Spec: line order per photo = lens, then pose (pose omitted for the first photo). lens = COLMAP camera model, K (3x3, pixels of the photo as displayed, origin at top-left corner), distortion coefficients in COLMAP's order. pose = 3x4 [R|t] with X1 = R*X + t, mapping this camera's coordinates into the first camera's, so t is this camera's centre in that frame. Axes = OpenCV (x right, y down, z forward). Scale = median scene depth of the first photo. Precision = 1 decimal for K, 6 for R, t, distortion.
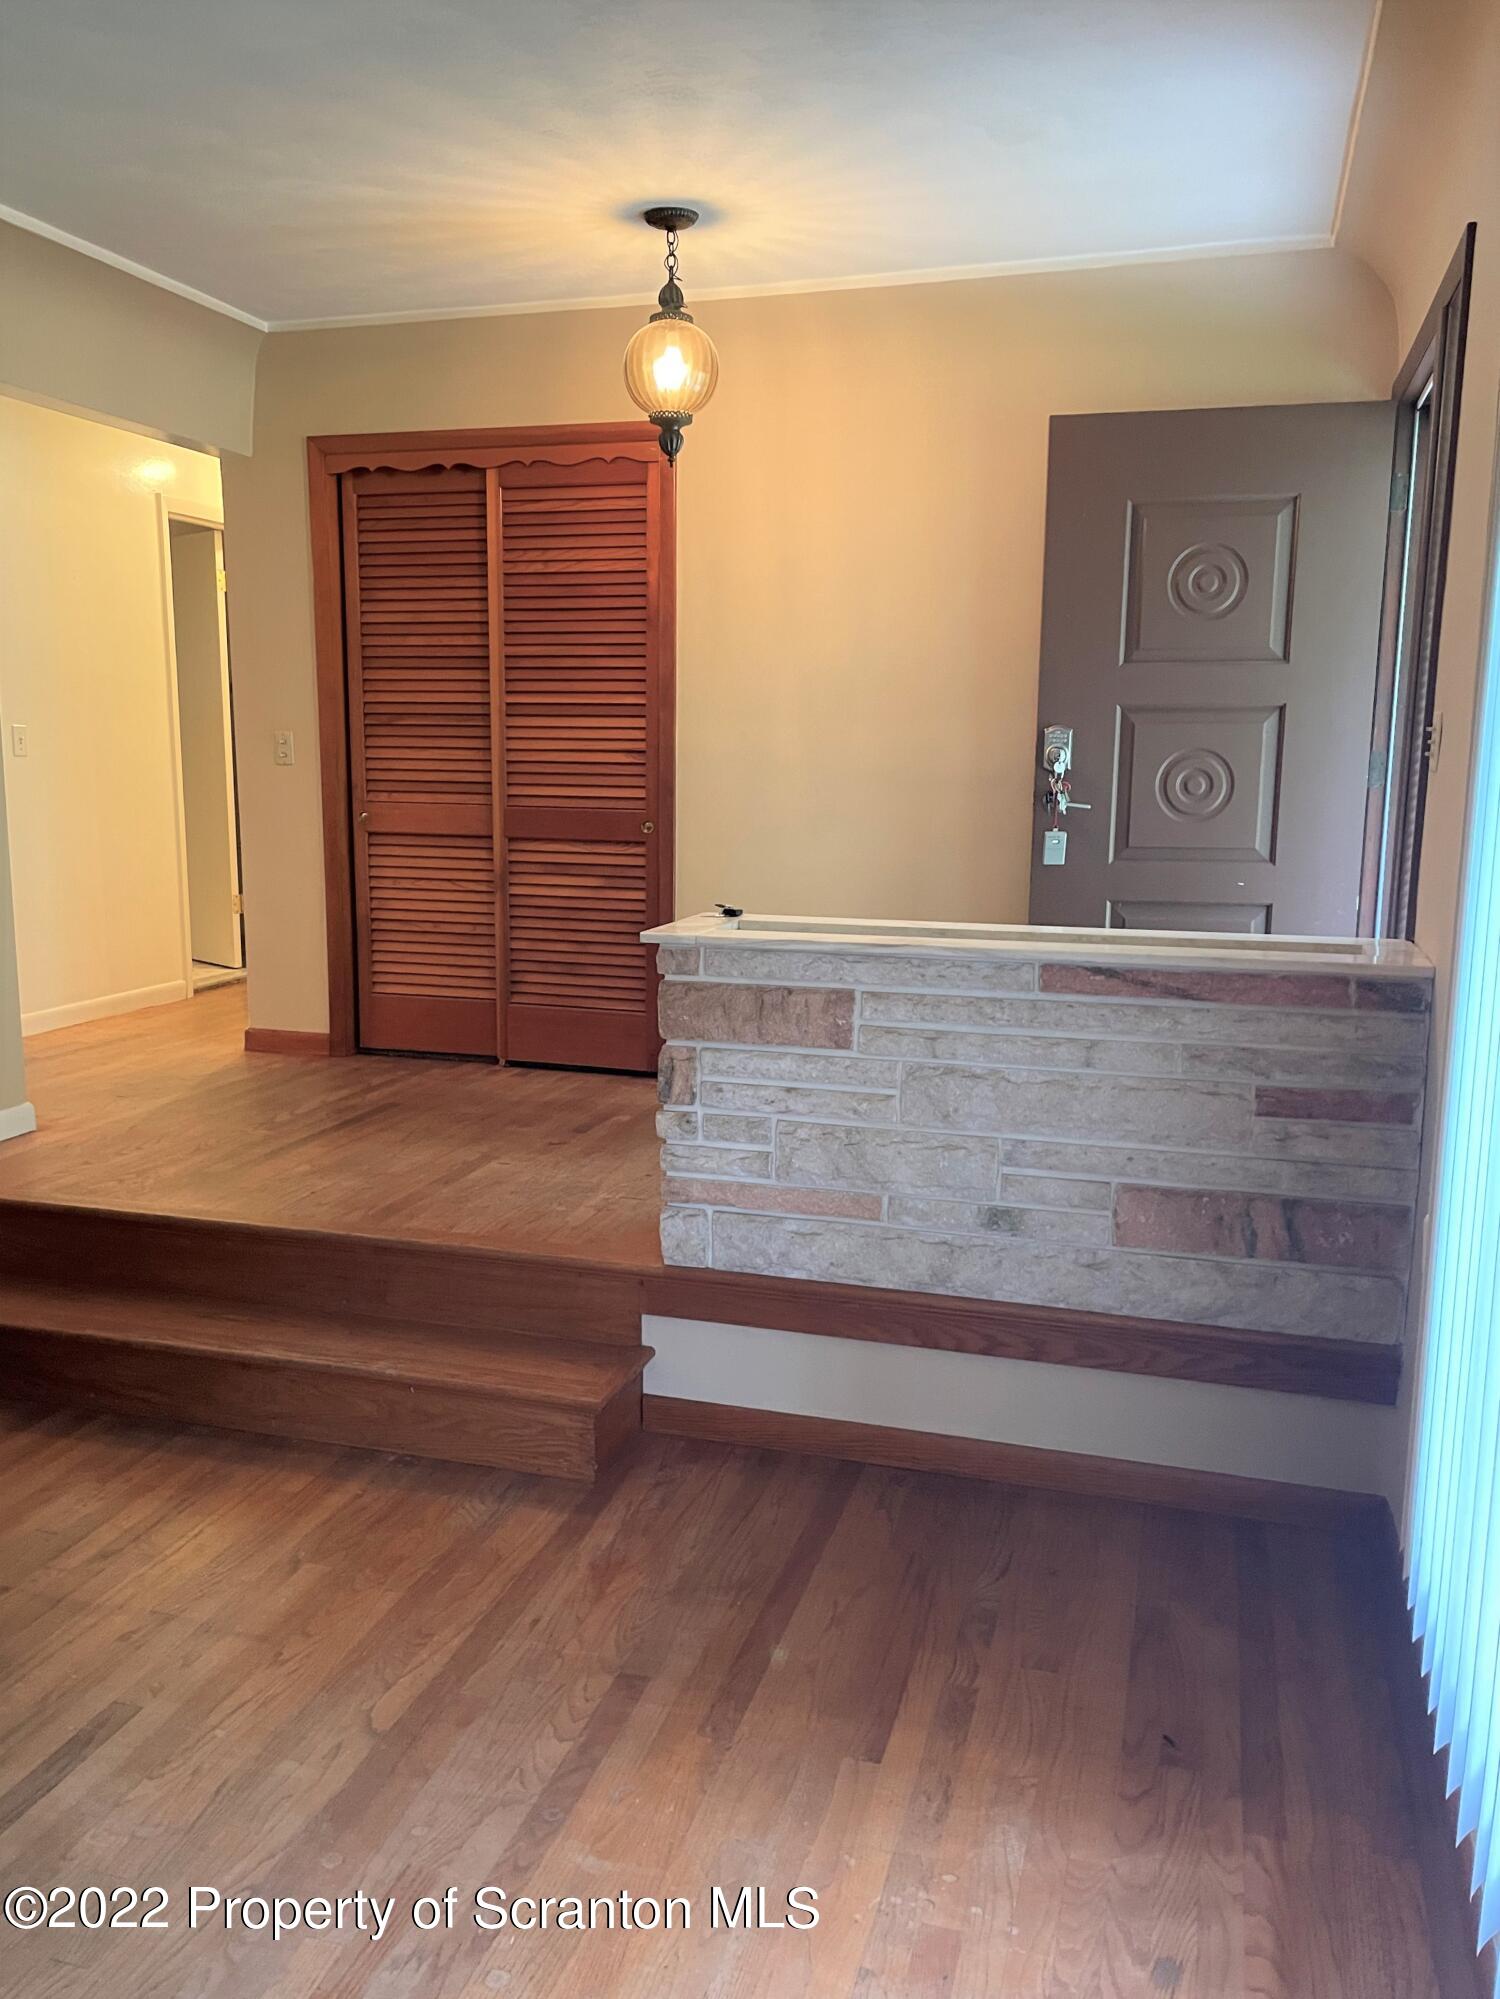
lens RADIAL K [[1568.2, 0, 706.0], [0, 1568.2, 994.2], [0, 0, 1]] dist [0.106120, -0.144499]
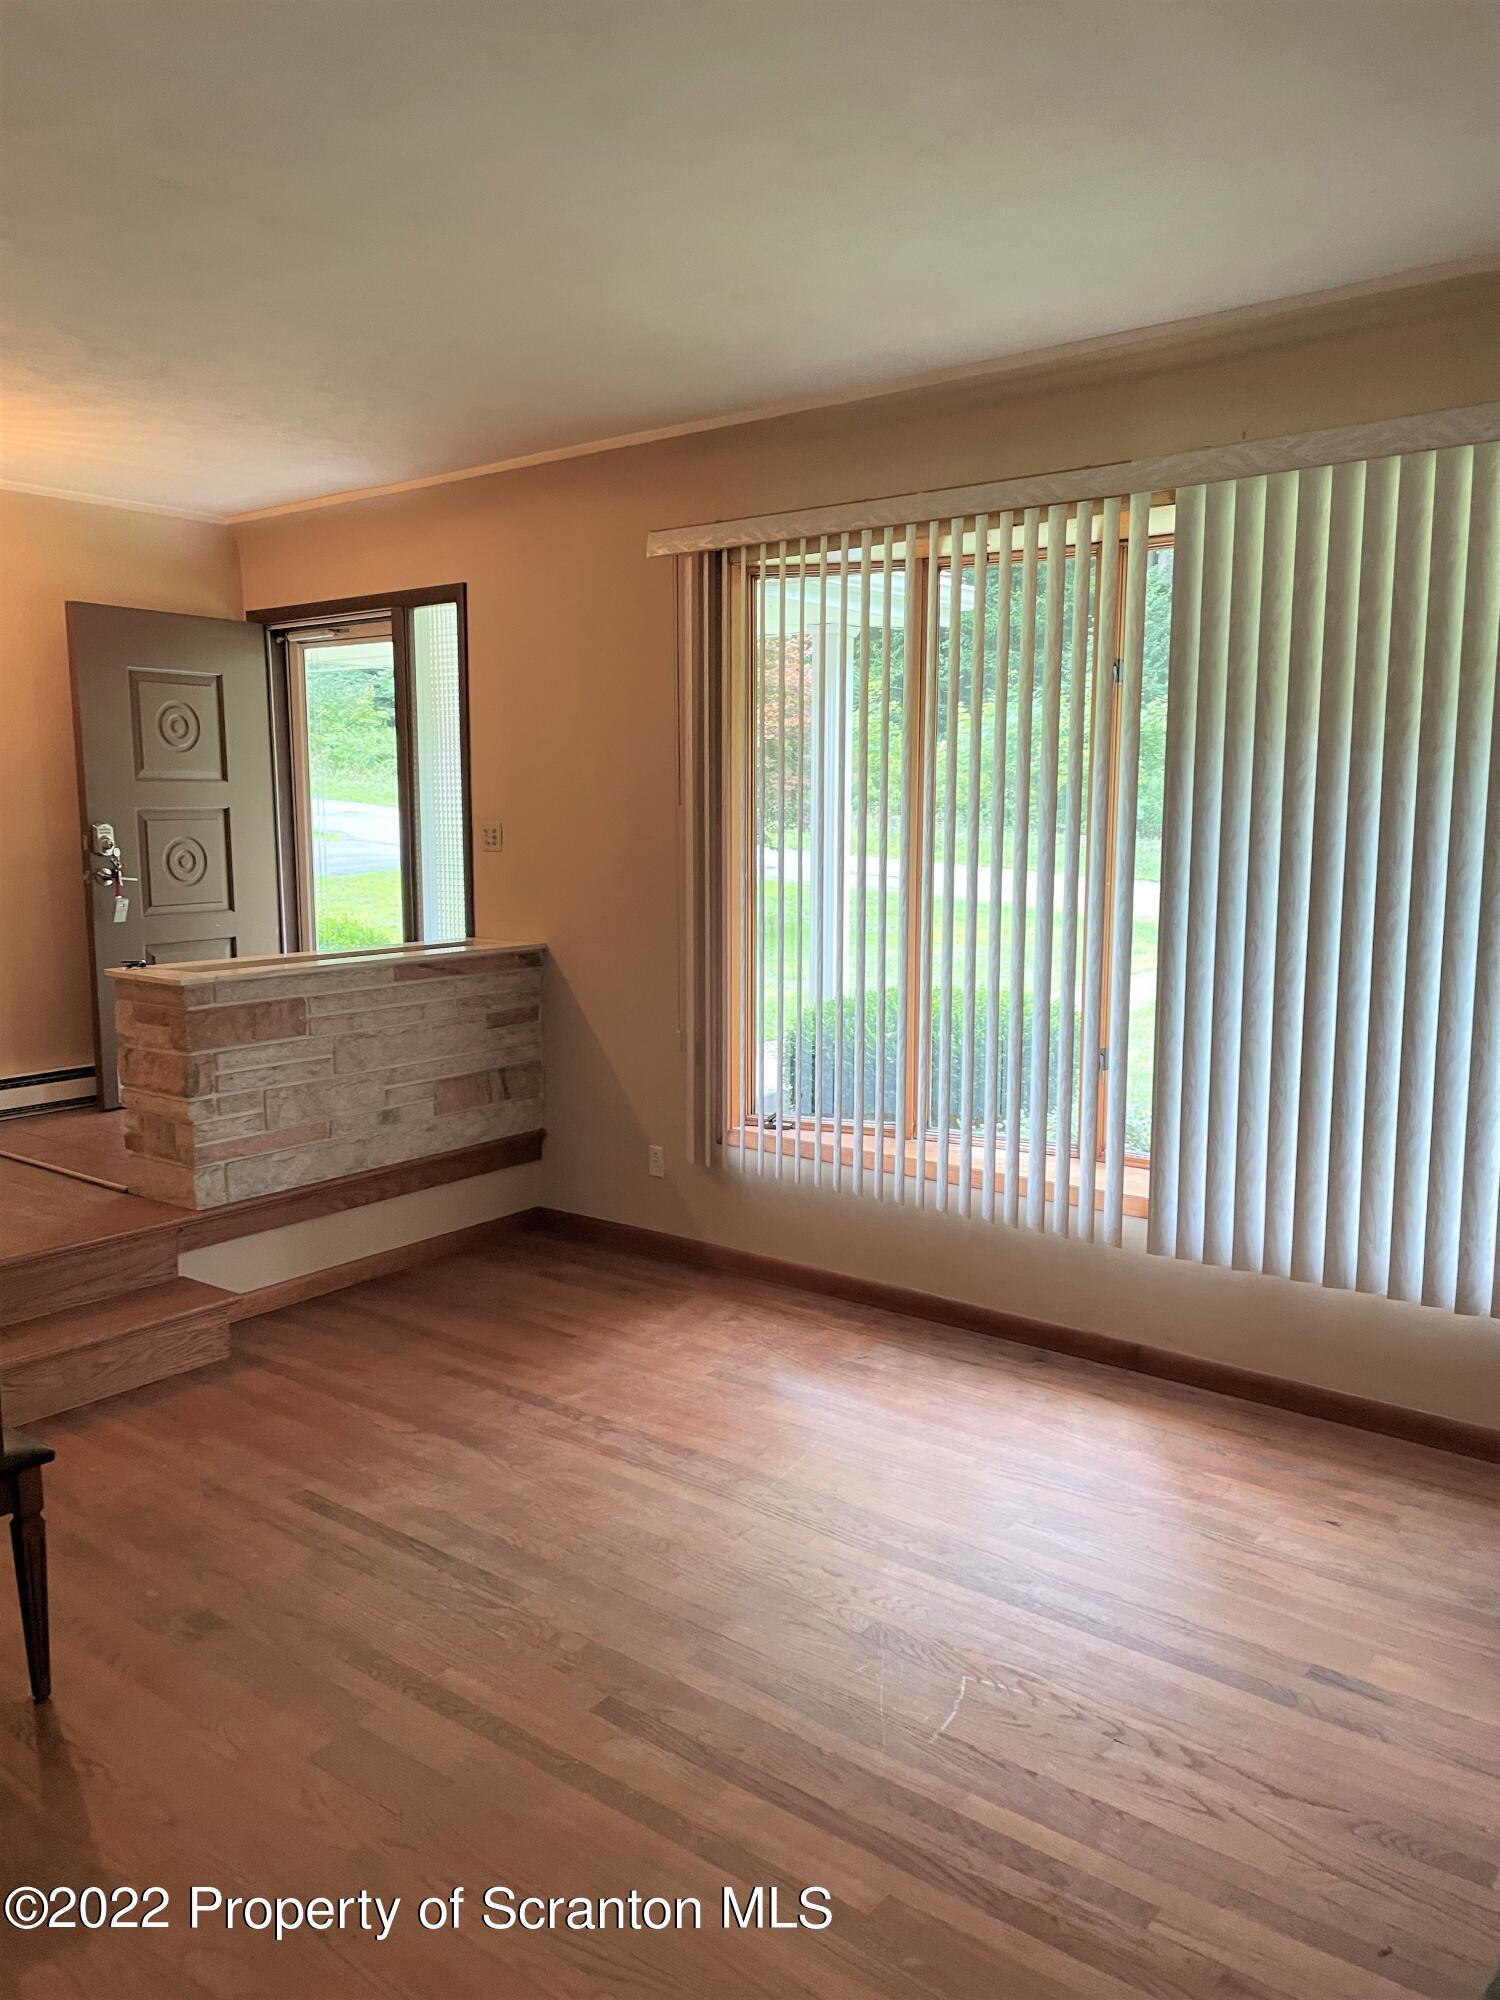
lens RADIAL K [[1568.9, 0, 706.0], [0, 1568.9, 994.7], [0, 0, 1]] dist [0.106120, -0.144499]
pose [[0.366433, -0.120964, 0.922548, -1.261768], [0.151383, 0.986053, 0.069162, -0.055302], [-0.918047, 0.114315, 0.379634, 0.012473]]
